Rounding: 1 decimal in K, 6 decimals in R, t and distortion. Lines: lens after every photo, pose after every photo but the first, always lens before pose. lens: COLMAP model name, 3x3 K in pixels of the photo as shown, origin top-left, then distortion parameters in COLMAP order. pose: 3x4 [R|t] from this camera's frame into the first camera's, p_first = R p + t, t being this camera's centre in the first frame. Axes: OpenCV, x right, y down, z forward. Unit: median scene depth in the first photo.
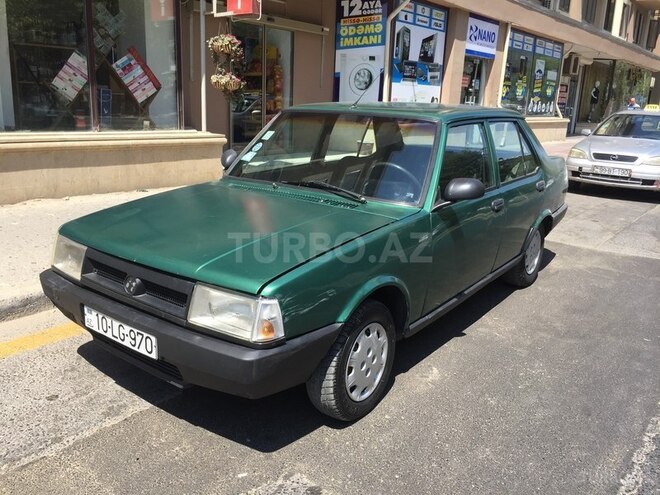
lens RADIAL K [[556.4, 0, 331.7], [0, 556.4, 249.4], [0, 0, 1]] dist [0.060991, -0.082137]
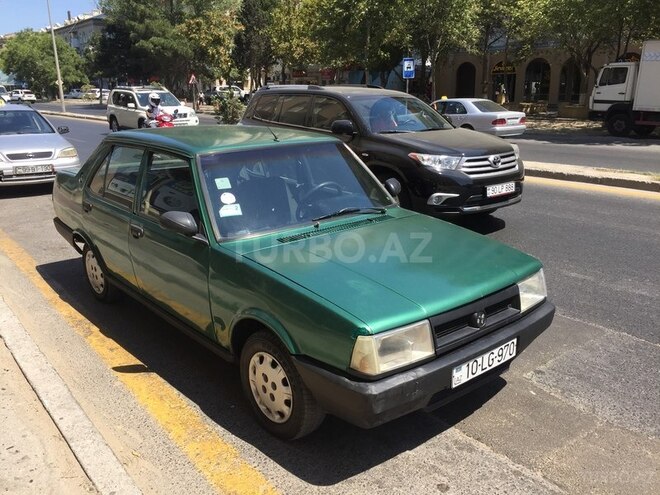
lens RADIAL K [[556.4, 0, 326.0], [0, 556.4, 246.4], [0, 0, 1]] dist [0.060991, -0.082137]
pose [[0.228475, -0.302567, 0.925339, -0.293818], [0.270421, 0.932800, 0.238237, -0.087732], [-0.935239, 0.195800, 0.294942, 0.190365]]
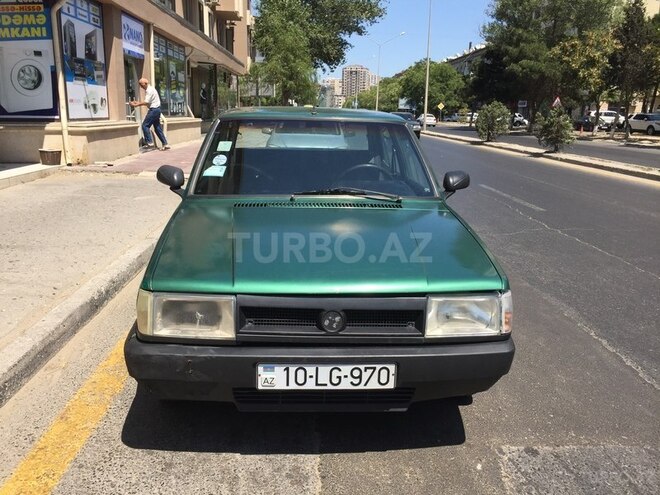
lens RADIAL K [[556.4, 0, 329.9], [0, 556.4, 248.9], [0, 0, 1]] dist [0.060991, -0.082137]
pose [[0.759142, -0.174113, 0.627207, -0.182560], [0.174087, 0.982770, 0.062111, -0.021096], [-0.627214, 0.062038, 0.776372, 0.064155]]
